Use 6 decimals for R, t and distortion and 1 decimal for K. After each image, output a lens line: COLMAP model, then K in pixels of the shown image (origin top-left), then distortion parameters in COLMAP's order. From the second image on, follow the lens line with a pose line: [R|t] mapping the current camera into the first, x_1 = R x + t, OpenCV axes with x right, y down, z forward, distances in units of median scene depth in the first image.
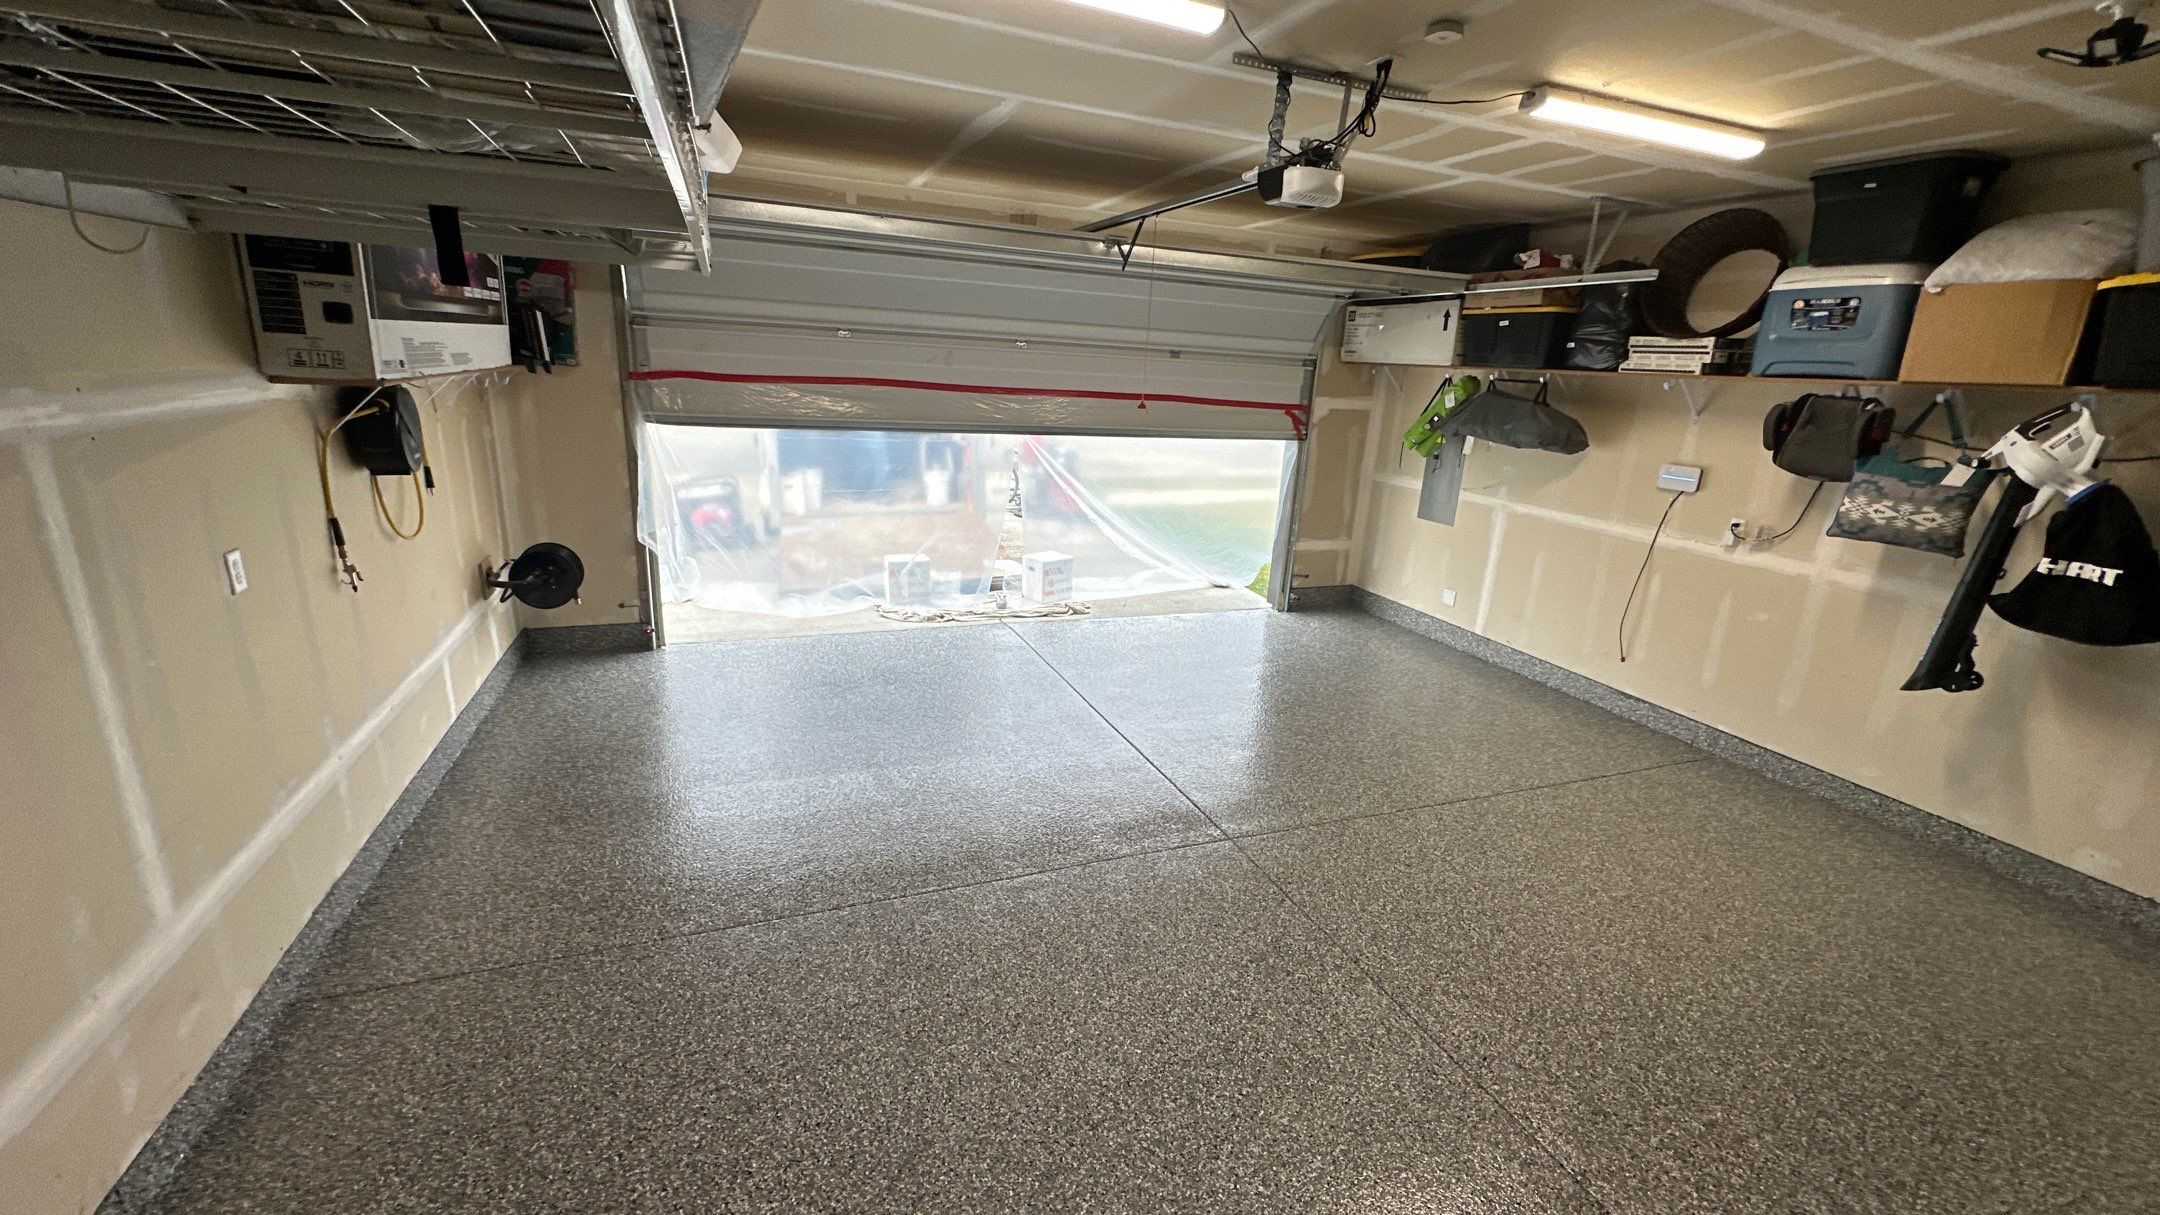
lens RADIAL K [[861.0, 0, 1082.9], [0, 861.0, 605.5], [0, 0, 1]] dist [-0.005240, 0.000911]
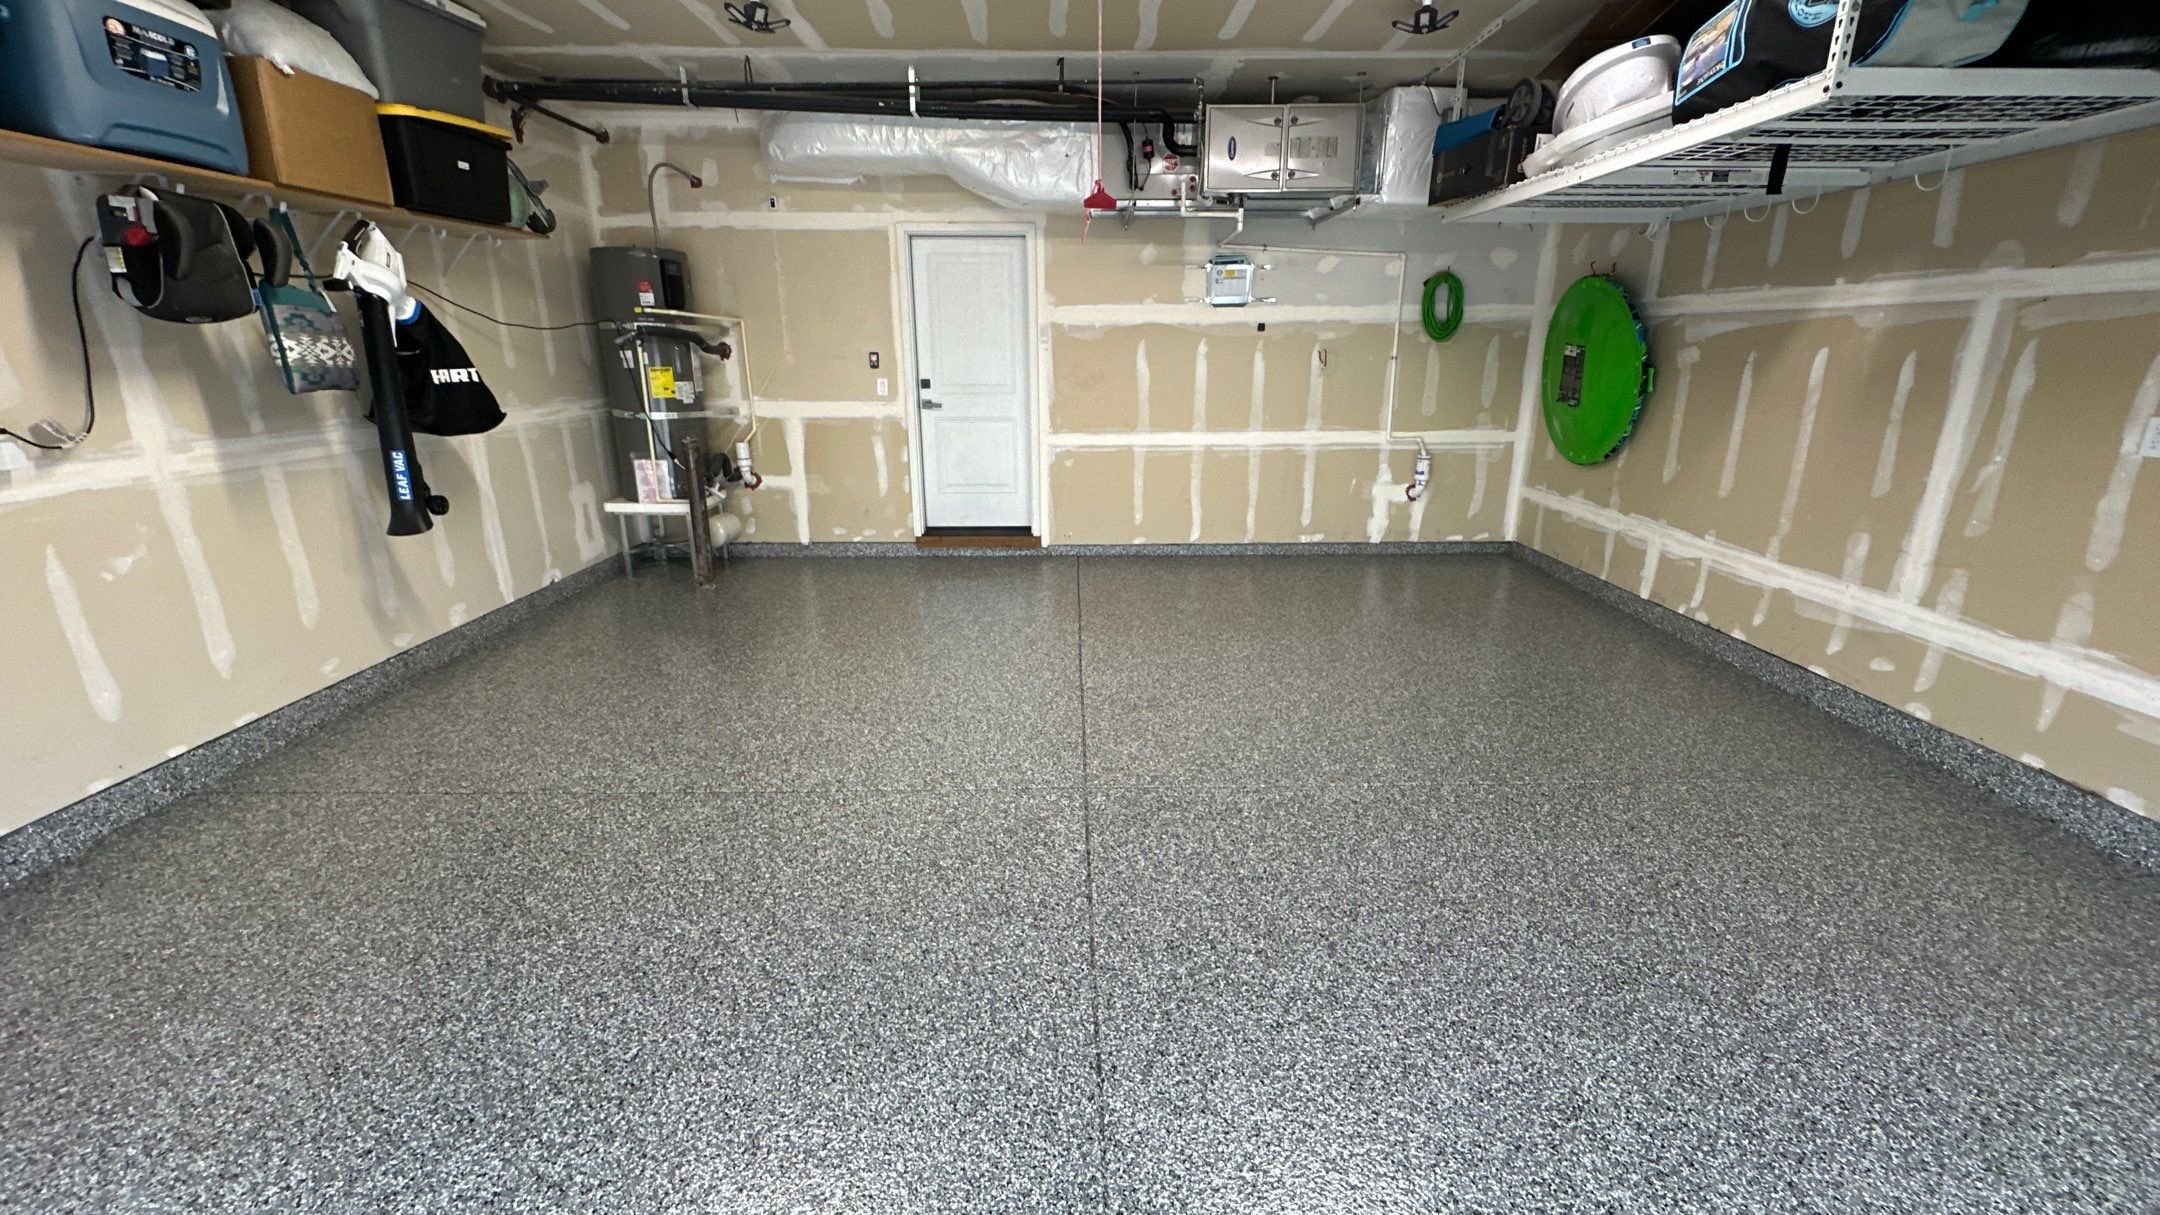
lens RADIAL K [[861.0, 0, 1084.7], [0, 861.0, 604.4], [0, 0, 1]] dist [-0.005240, 0.000911]
pose [[-0.936338, -0.151232, 0.316860, -0.040228], [0.046101, 0.841706, 0.537964, -0.201851], [-0.348060, 0.518324, -0.781149, 0.970532]]
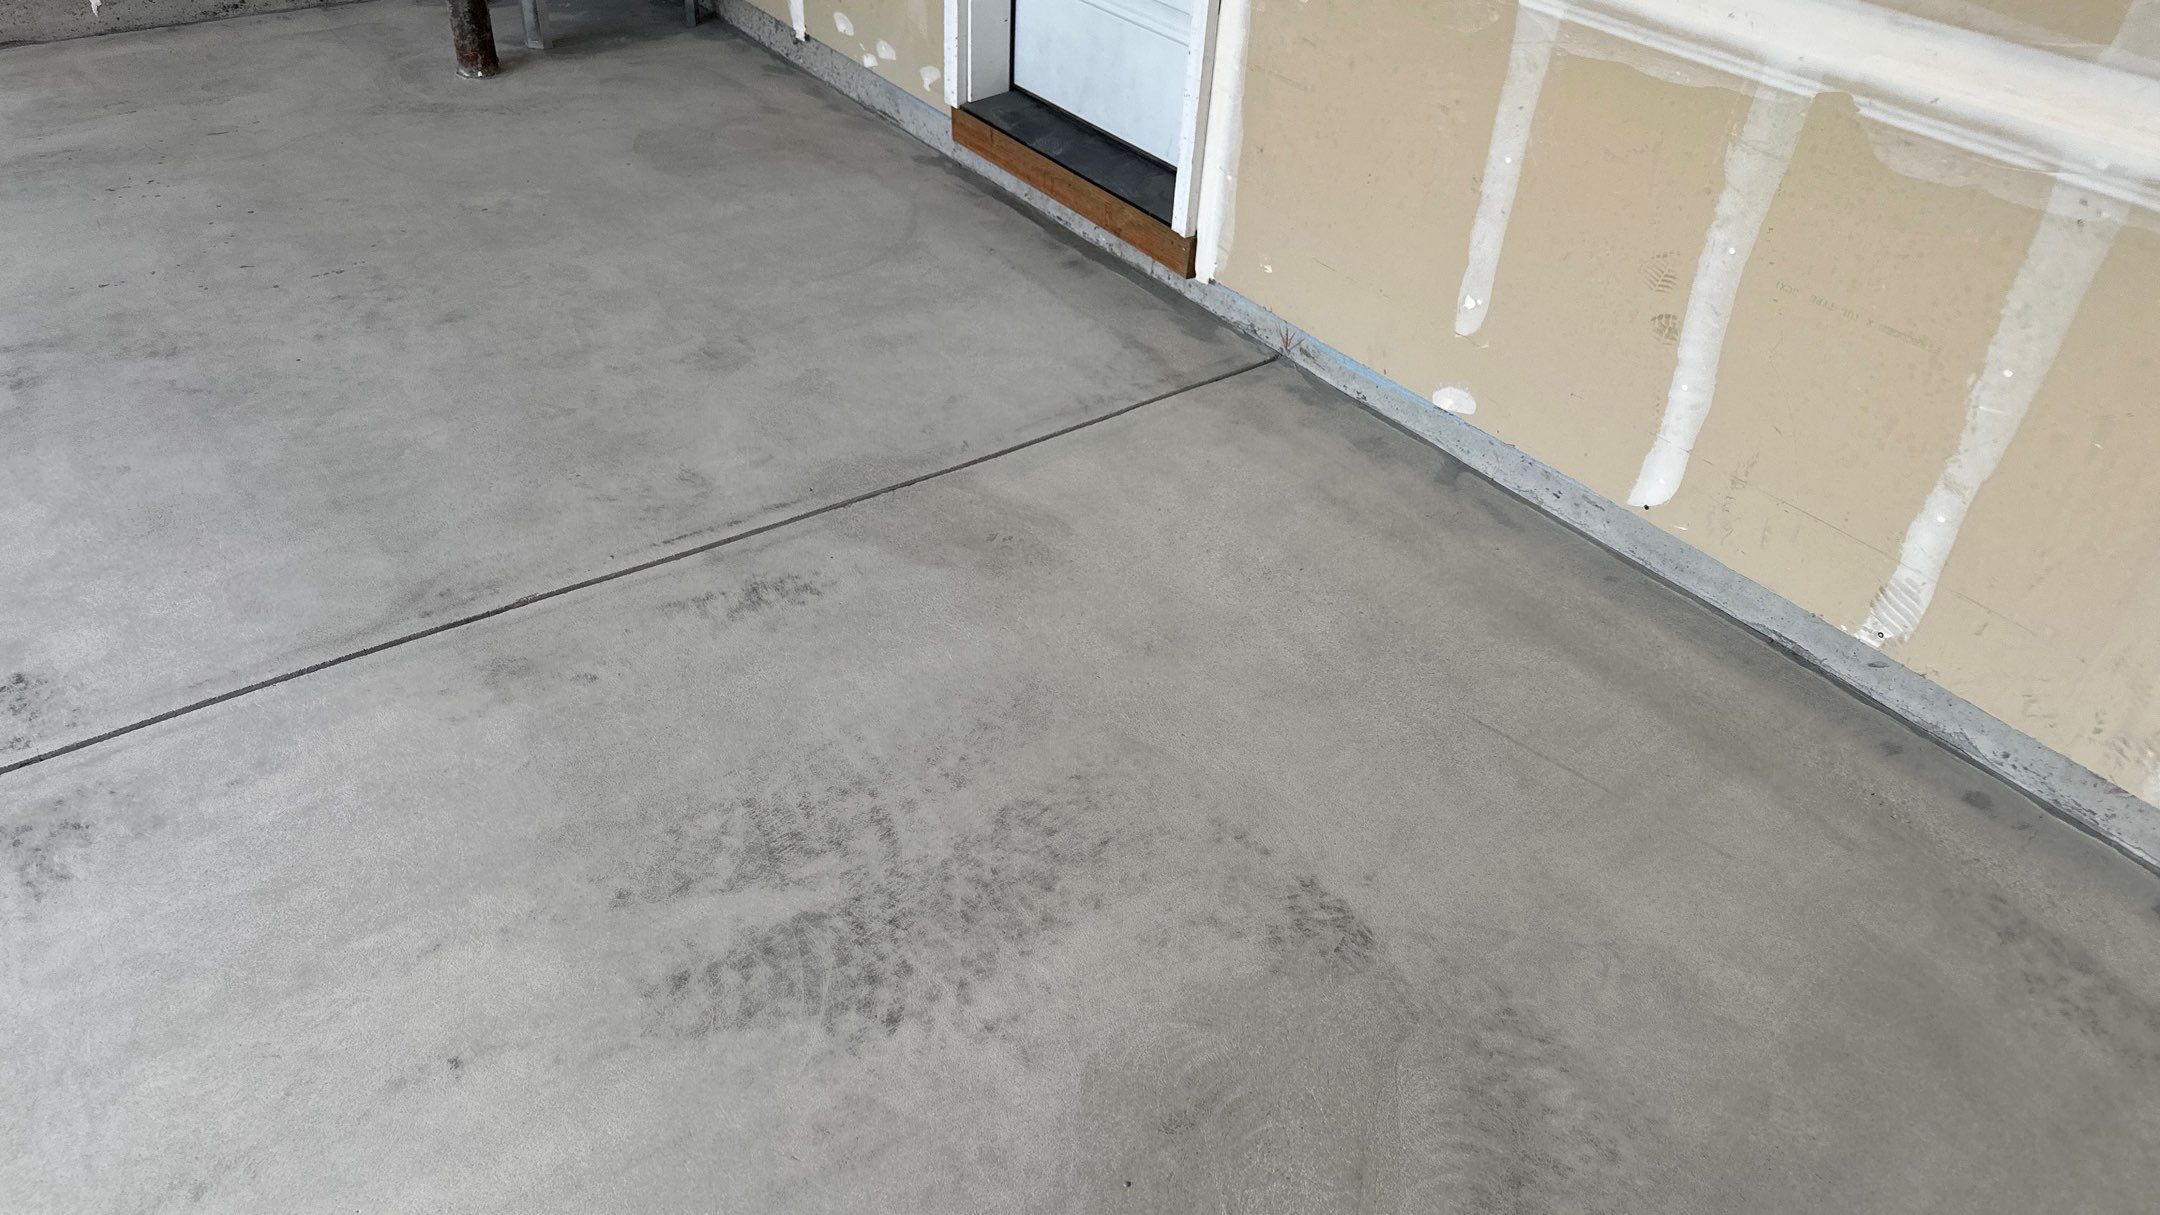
lens RADIAL K [[1574.2, 0, 1079.4], [0, 1574.2, 662.6], [0, 0, 1]] dist [0.052683, -0.055400]
pose [[-0.248701, -0.641770, 0.725451, -0.115913], [0.206030, 0.696791, 0.687047, 0.014721], [-0.946414, 0.320334, -0.041069, 0.229437]]
